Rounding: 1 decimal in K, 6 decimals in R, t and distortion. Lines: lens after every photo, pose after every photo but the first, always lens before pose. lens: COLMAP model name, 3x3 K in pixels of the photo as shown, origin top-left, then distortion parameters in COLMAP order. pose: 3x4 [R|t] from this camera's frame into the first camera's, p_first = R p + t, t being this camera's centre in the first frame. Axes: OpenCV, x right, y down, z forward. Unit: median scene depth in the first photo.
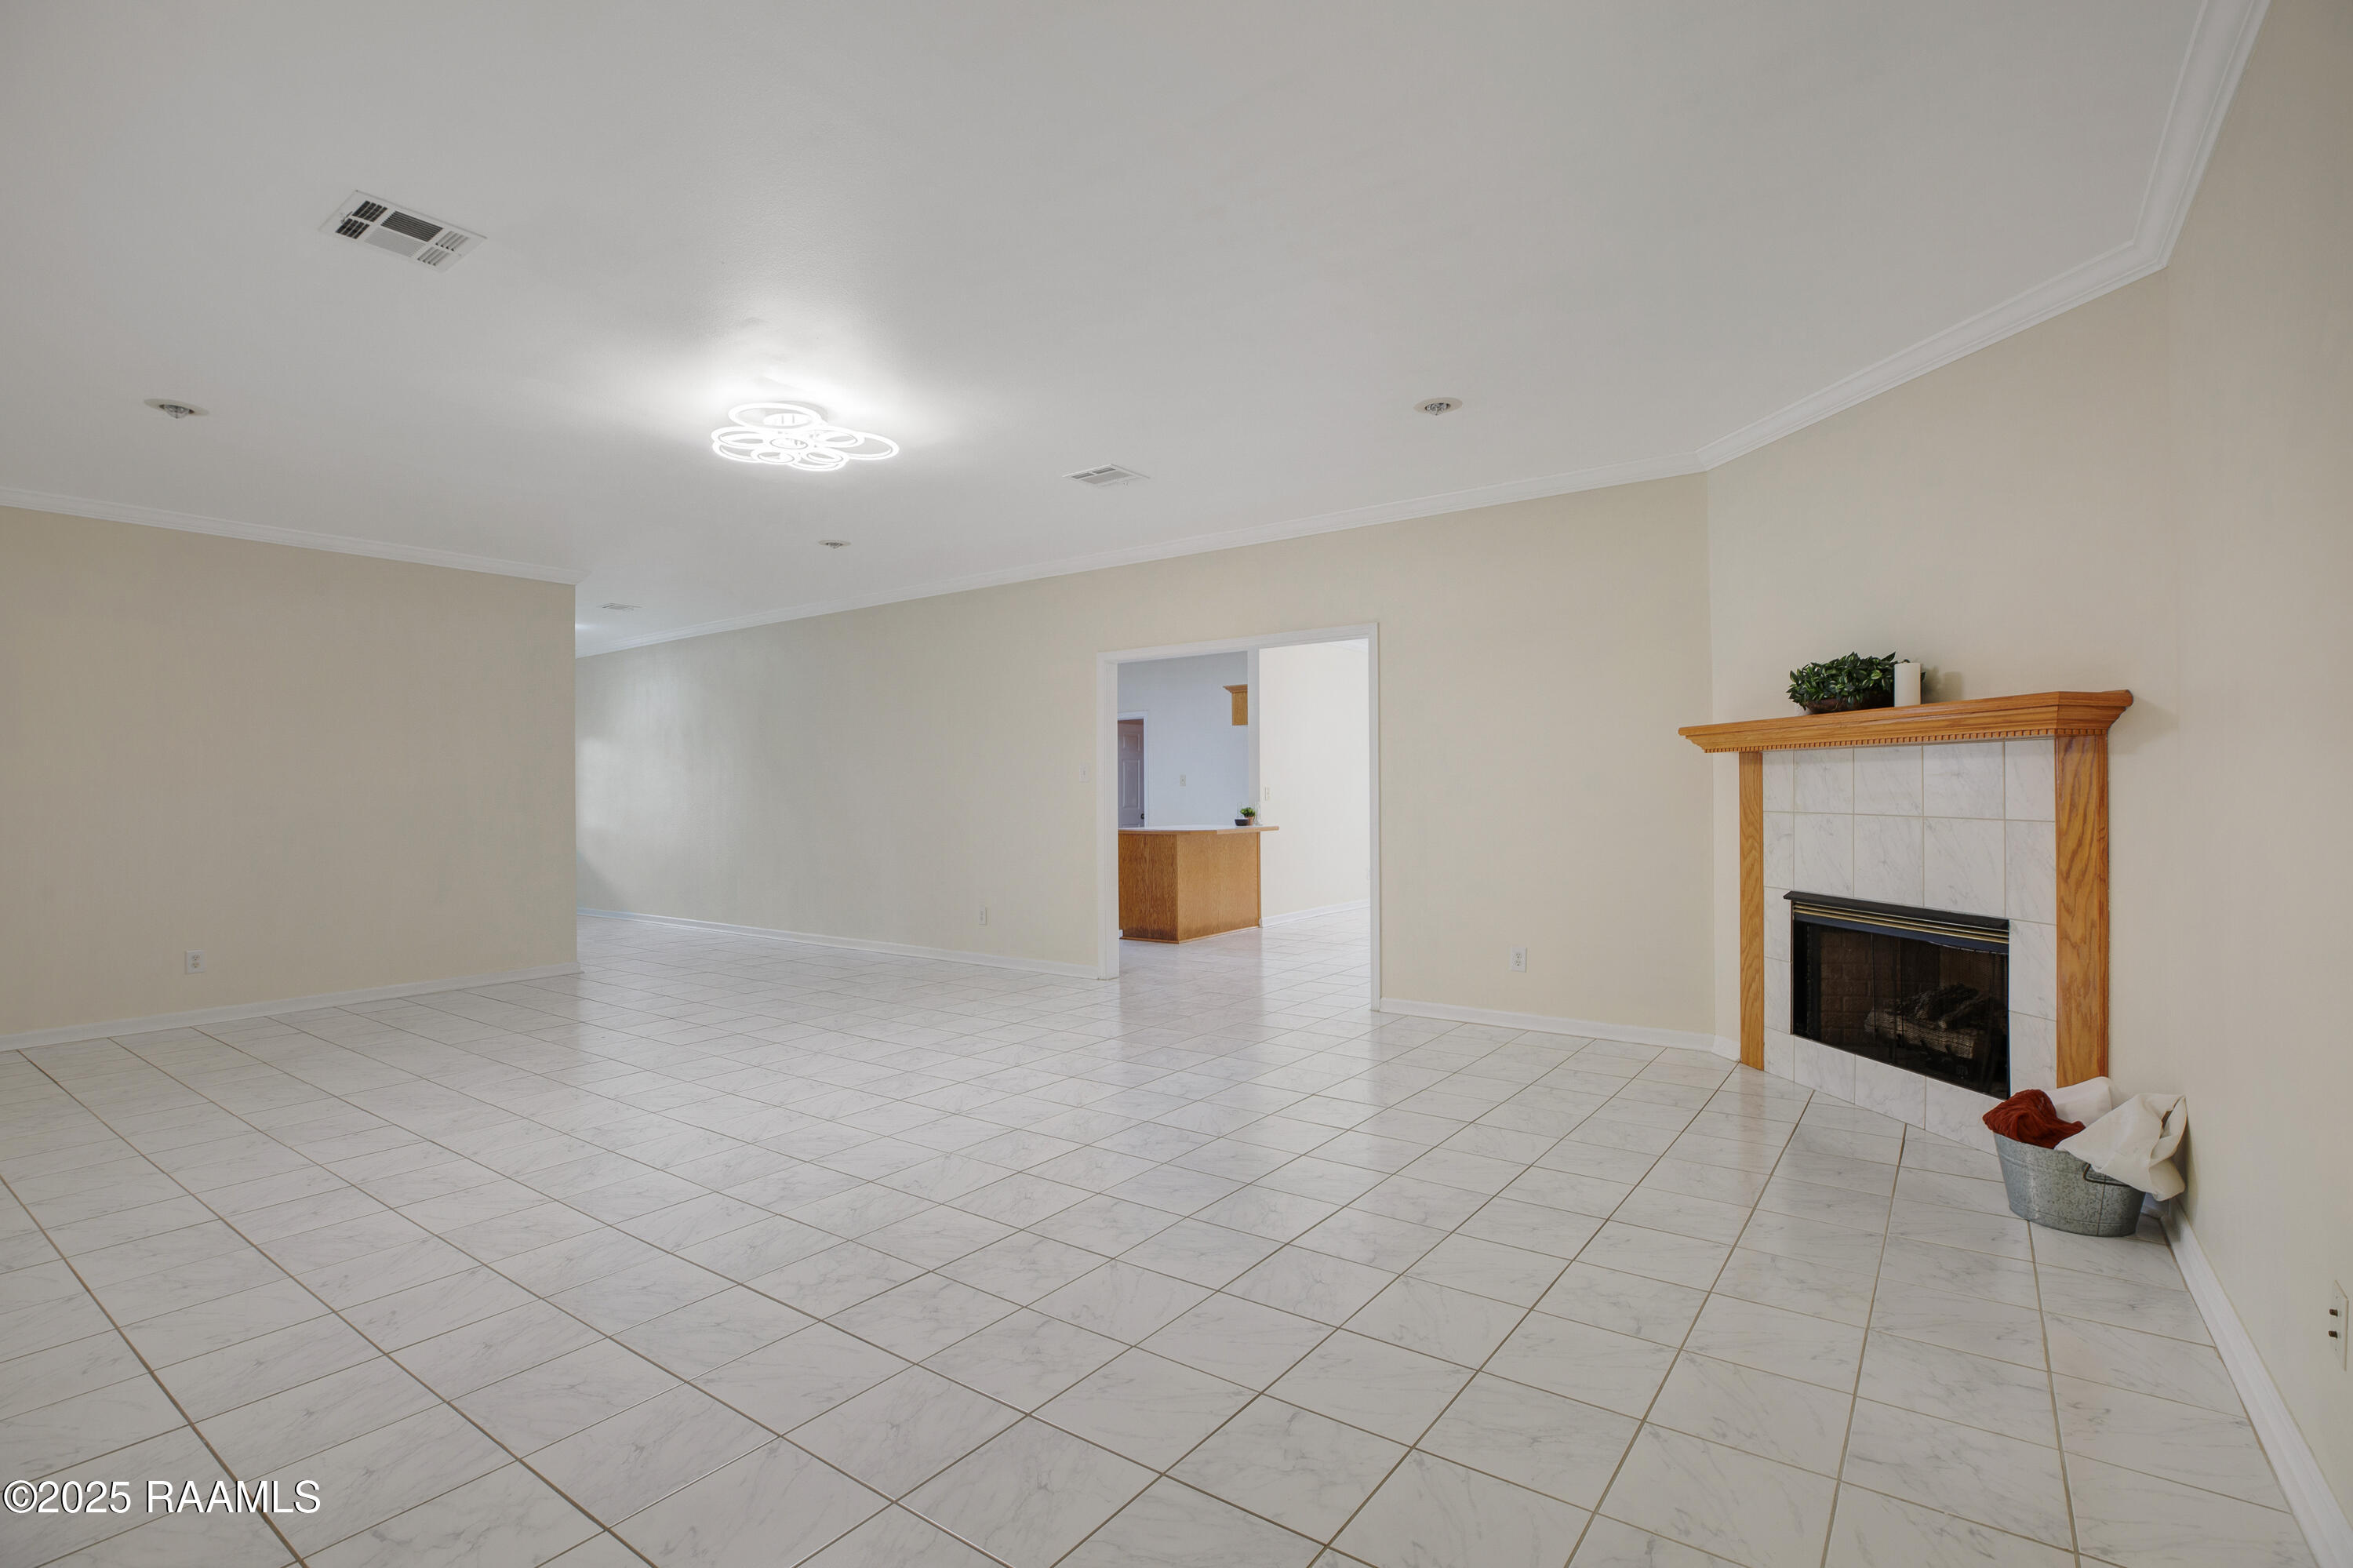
lens RADIAL K [[1117.9, 0, 1171.0], [0, 1117.9, 798.5], [0, 0, 1]] dist [-0.049958, 0.015414]
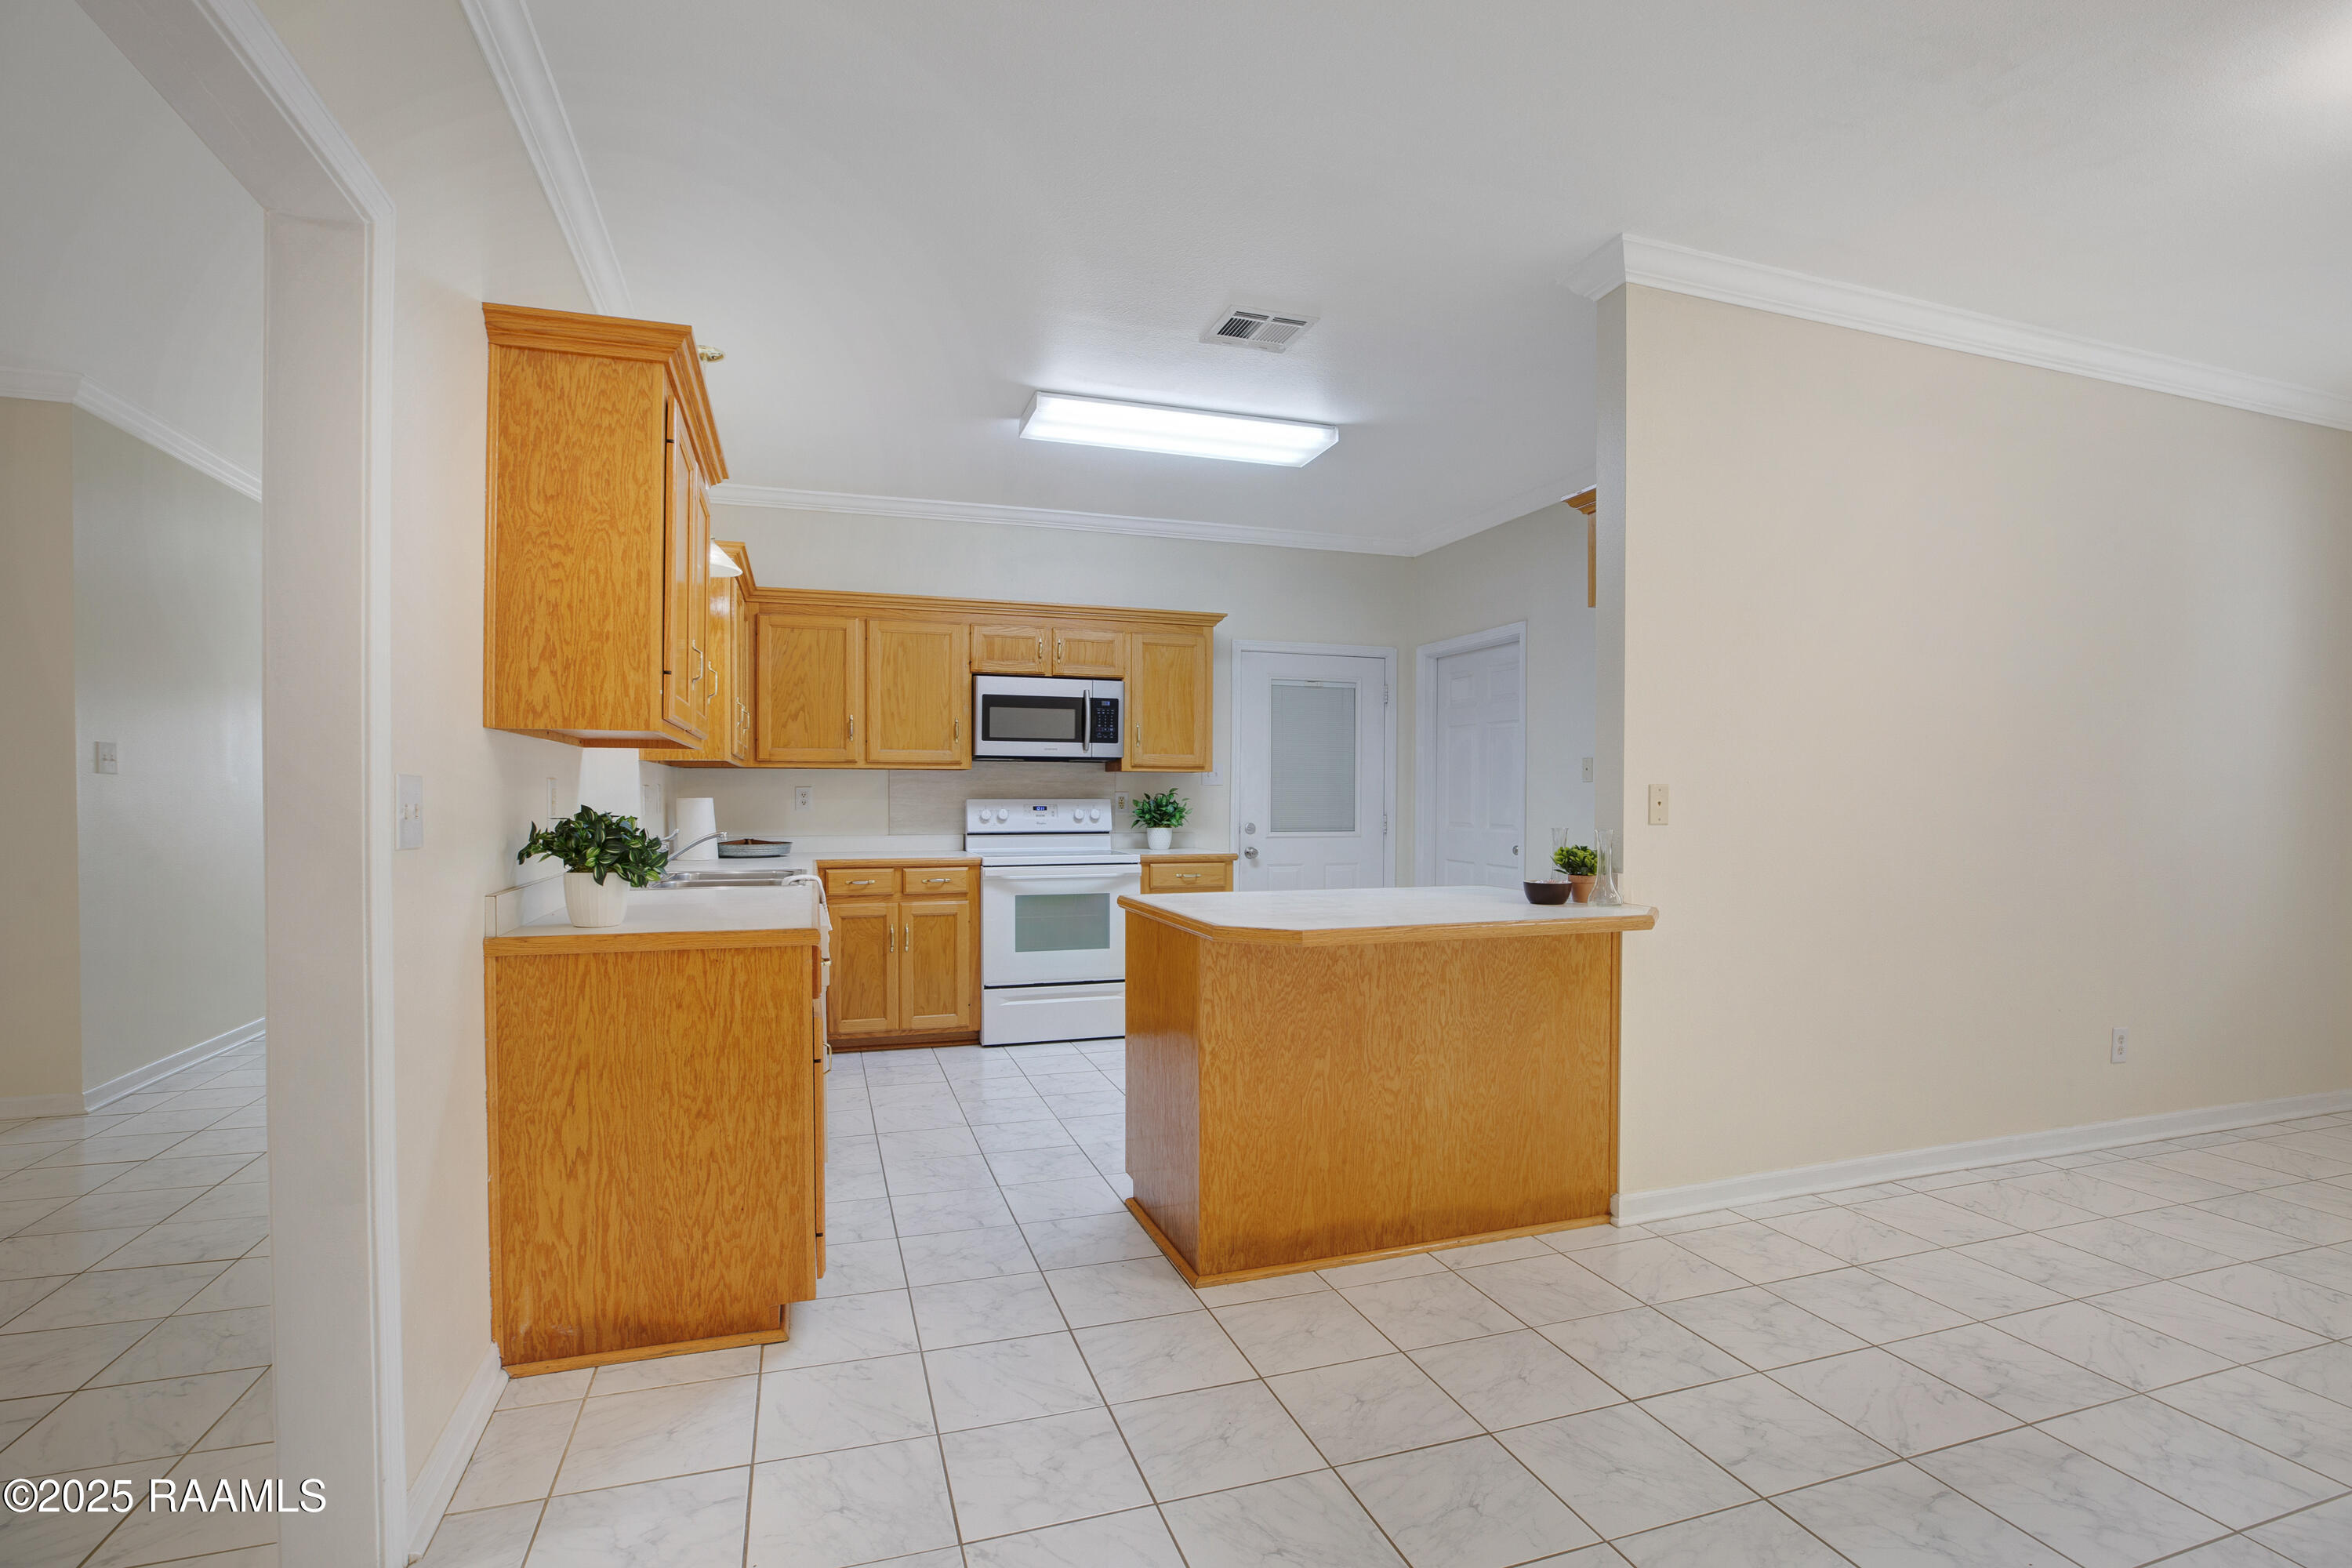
lens RADIAL K [[1117.3, 0, 1170.5], [0, 1117.3, 798.5], [0, 0, 1]] dist [-0.049958, 0.015414]
pose [[0.804712, 0.011478, -0.593555, 0.164762], [-0.010529, 0.999932, 0.005061, -0.006225], [0.593572, 0.002177, 0.804778, 0.671749]]
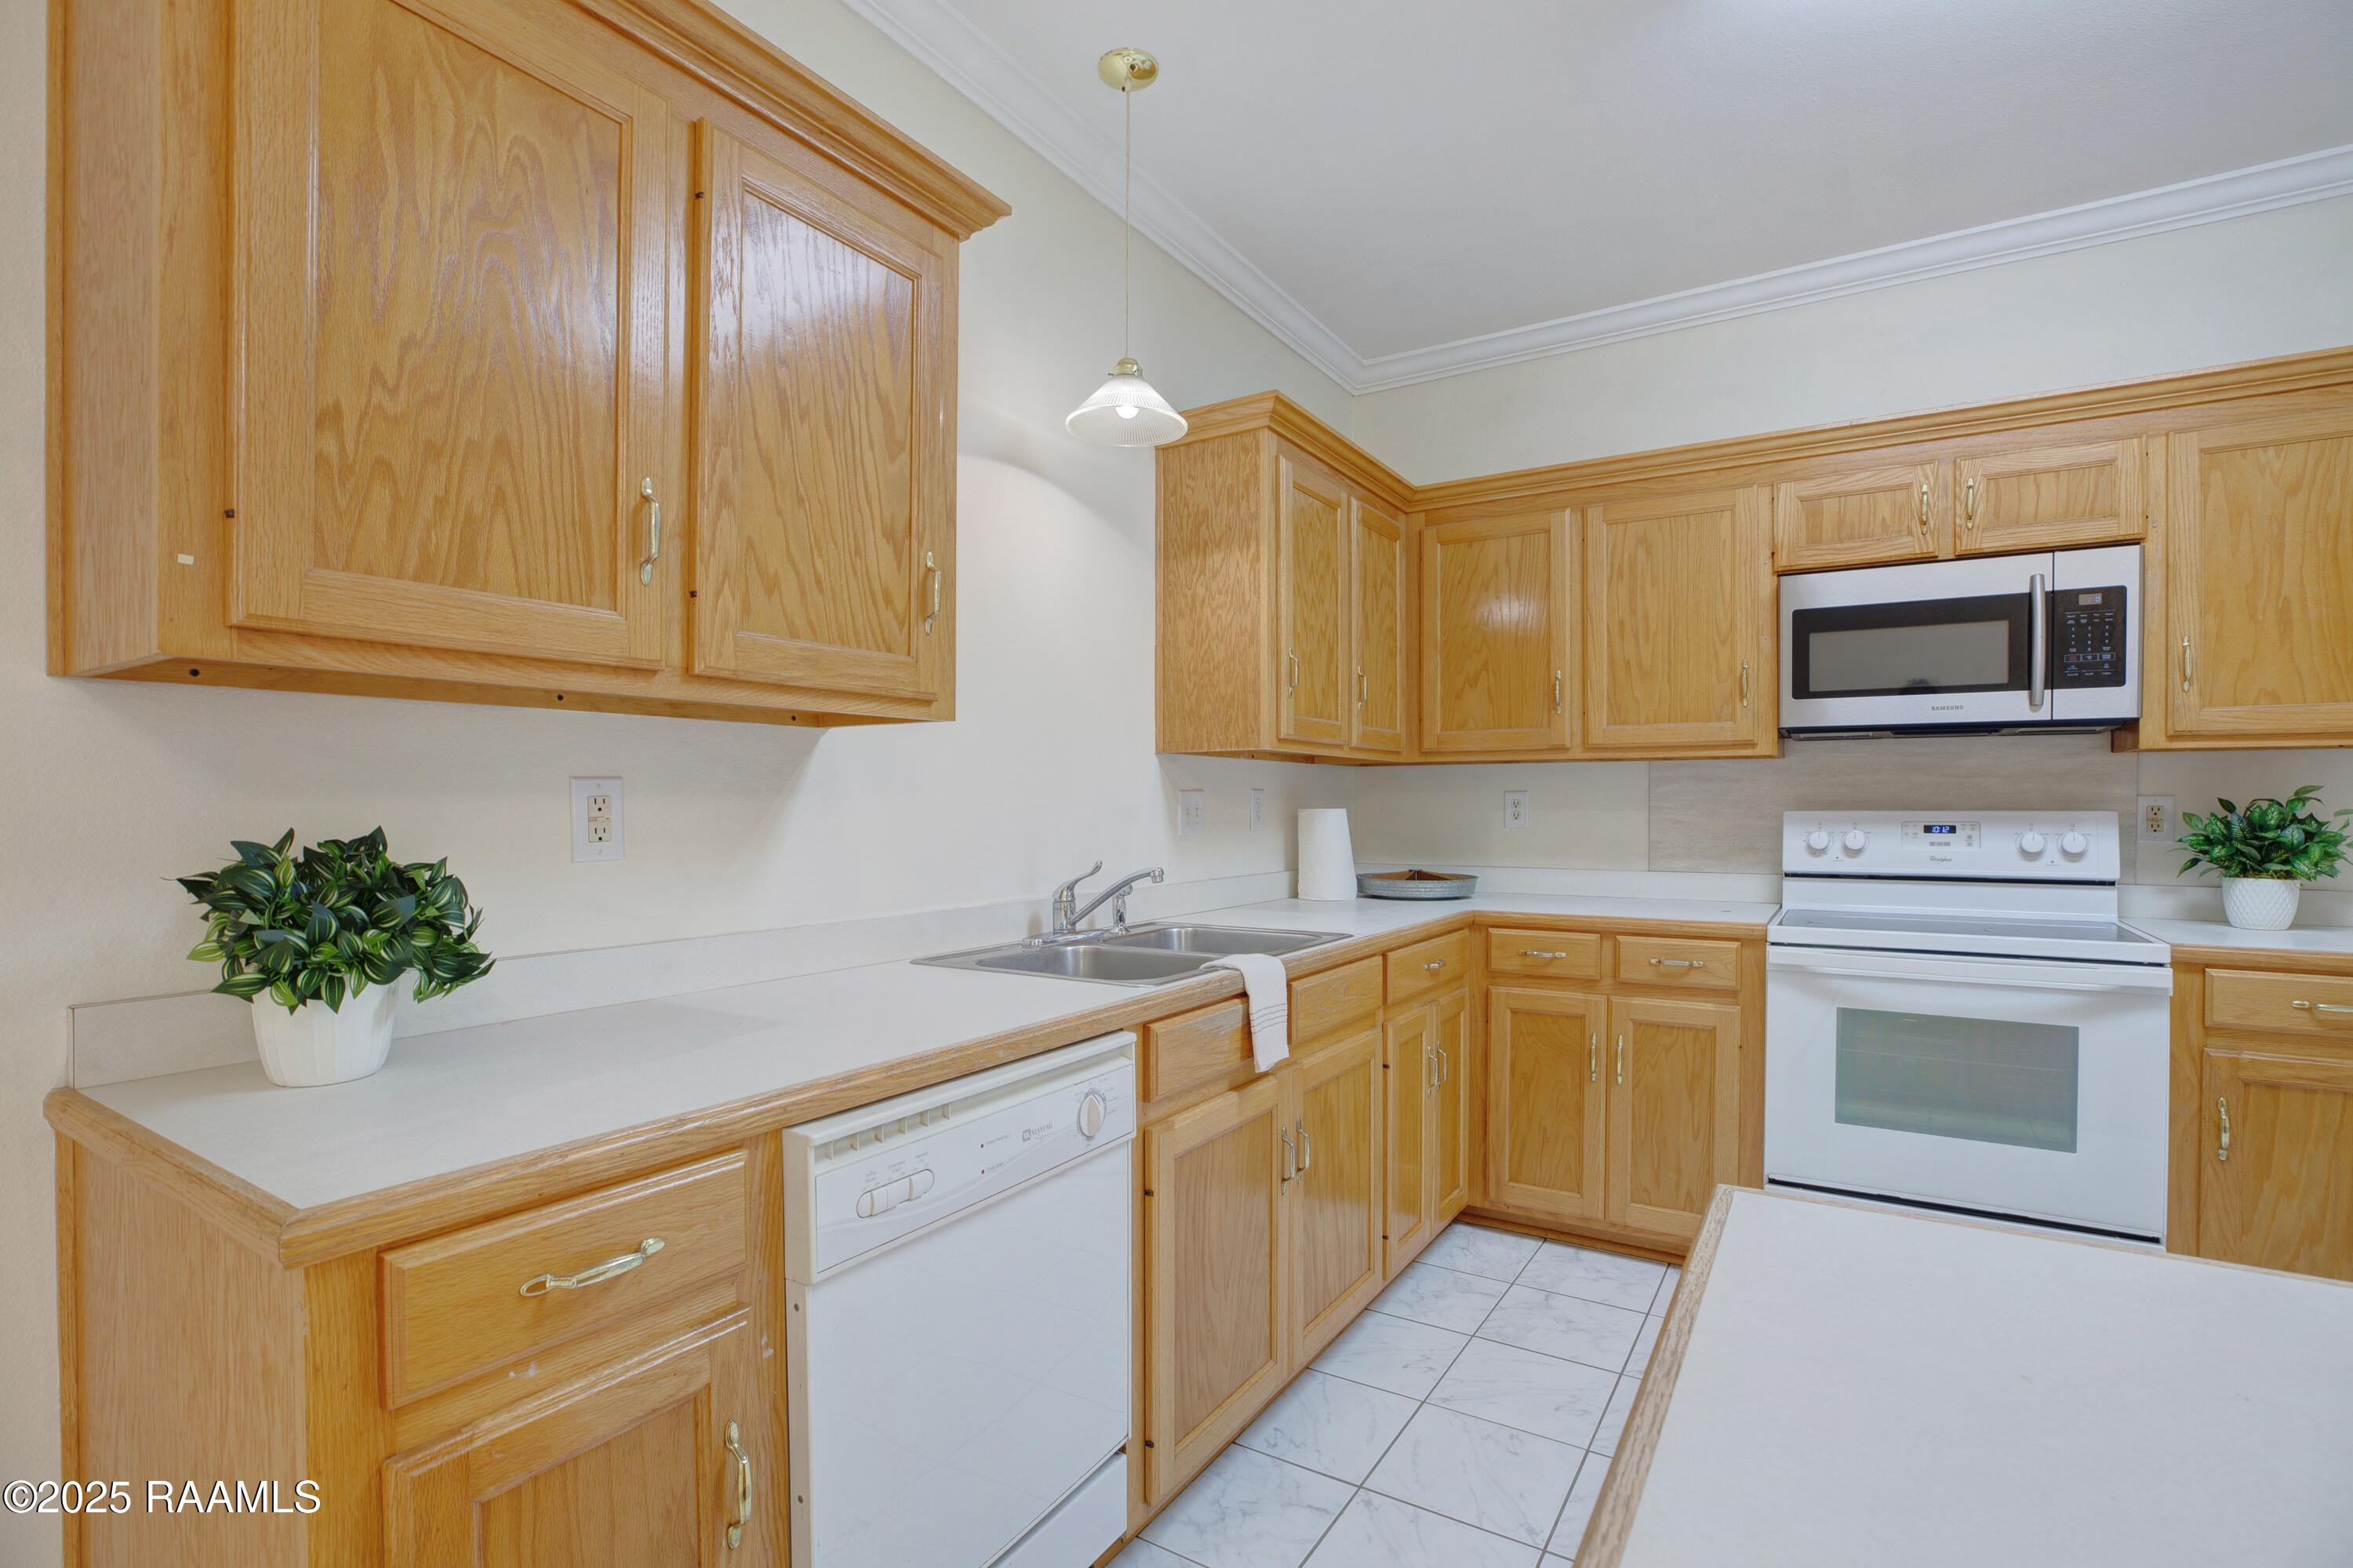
lens RADIAL K [[1143.0, 0, 1177.6], [0, 1143.0, 817.2], [0, 0, 1]] dist [-0.049987, 0.016827]
pose [[0.074639, 0.021041, -0.996989, 0.036306], [-0.001524, 0.999779, 0.020985, -0.006447], [0.997209, -0.000047, 0.074654, 0.888495]]
